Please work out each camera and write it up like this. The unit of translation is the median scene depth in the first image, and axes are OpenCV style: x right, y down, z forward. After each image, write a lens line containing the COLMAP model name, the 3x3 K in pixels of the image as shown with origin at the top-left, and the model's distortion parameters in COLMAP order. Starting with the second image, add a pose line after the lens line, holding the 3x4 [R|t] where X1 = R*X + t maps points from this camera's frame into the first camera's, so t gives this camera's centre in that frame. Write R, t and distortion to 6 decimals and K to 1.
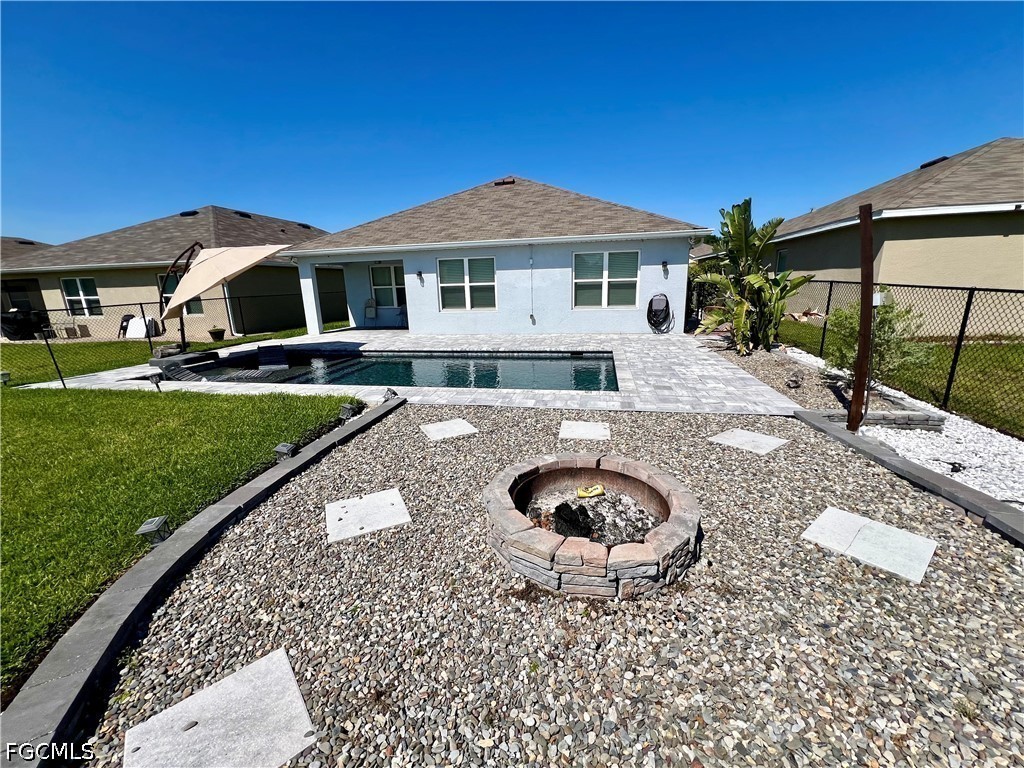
lens RADIAL K [[409.1, 0, 512.0], [0, 409.1, 384.0], [0, 0, 1]] dist [0.001445, 0.000135]
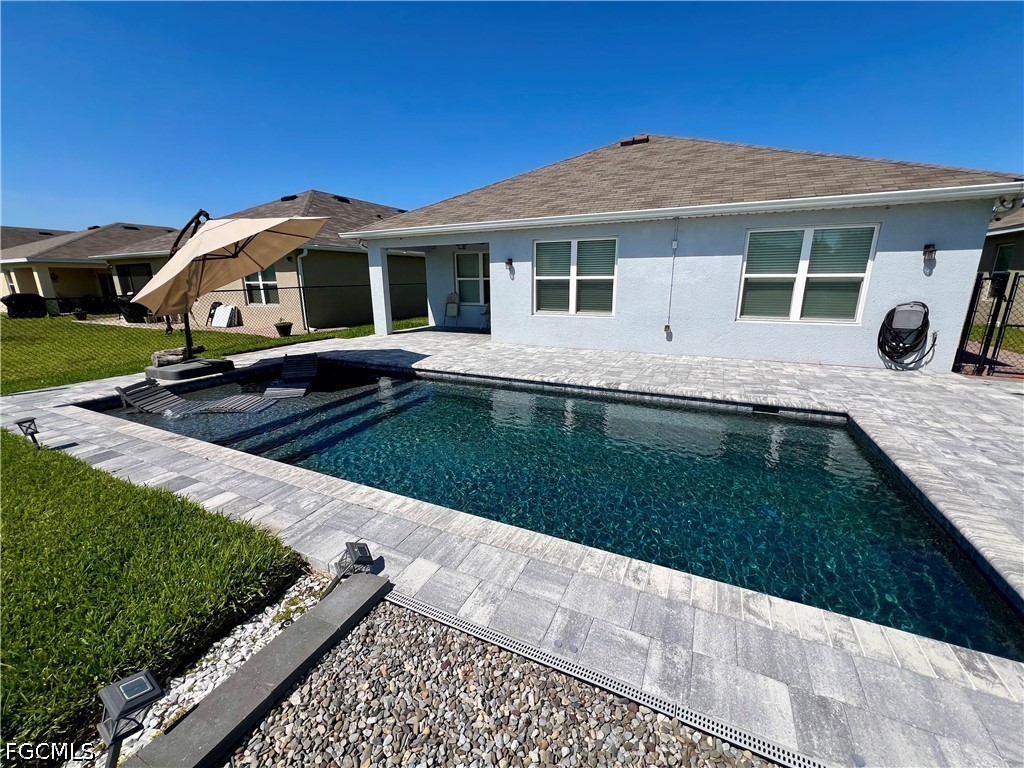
lens RADIAL K [[415.7, 0, 512.0], [0, 415.7, 384.0], [0, 0, 1]] dist [-0.000355, 0.000052]
pose [[0.969856, 0.080528, -0.229989, -0.032918], [-0.077953, 0.996751, 0.020276, -0.067531], [0.230874, -0.001736, 0.972982, 0.279874]]
